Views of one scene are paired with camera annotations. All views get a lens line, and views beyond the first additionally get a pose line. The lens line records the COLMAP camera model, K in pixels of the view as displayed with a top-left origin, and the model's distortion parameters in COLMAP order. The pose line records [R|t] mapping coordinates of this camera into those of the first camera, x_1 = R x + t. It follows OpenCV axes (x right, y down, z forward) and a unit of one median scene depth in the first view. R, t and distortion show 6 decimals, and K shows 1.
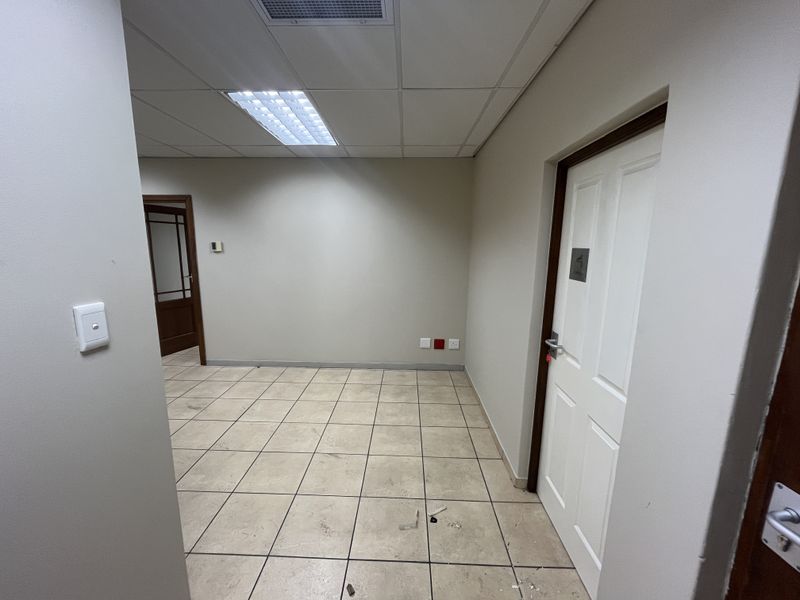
lens RADIAL K [[322.1, 0, 399.6], [0, 322.1, 301.0], [0, 0, 1]] dist [-0.002822, -0.000369]
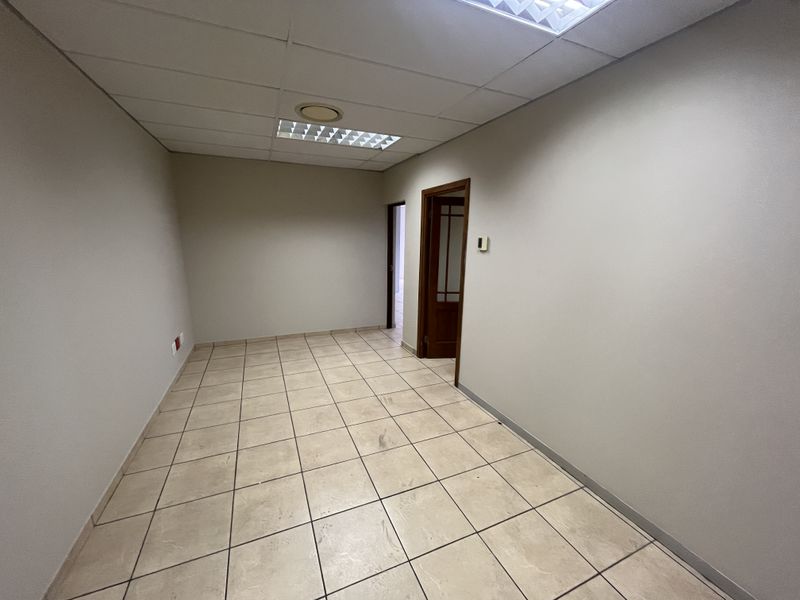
lens RADIAL K [[322.1, 0, 396.7], [0, 322.1, 299.8], [0, 0, 1]] dist [-0.002822, -0.000369]
pose [[0.421002, 0.170871, -0.890820, 0.030330], [-0.167357, 0.979868, 0.108859, -0.089329], [0.891487, 0.103255, 0.441123, 0.502907]]
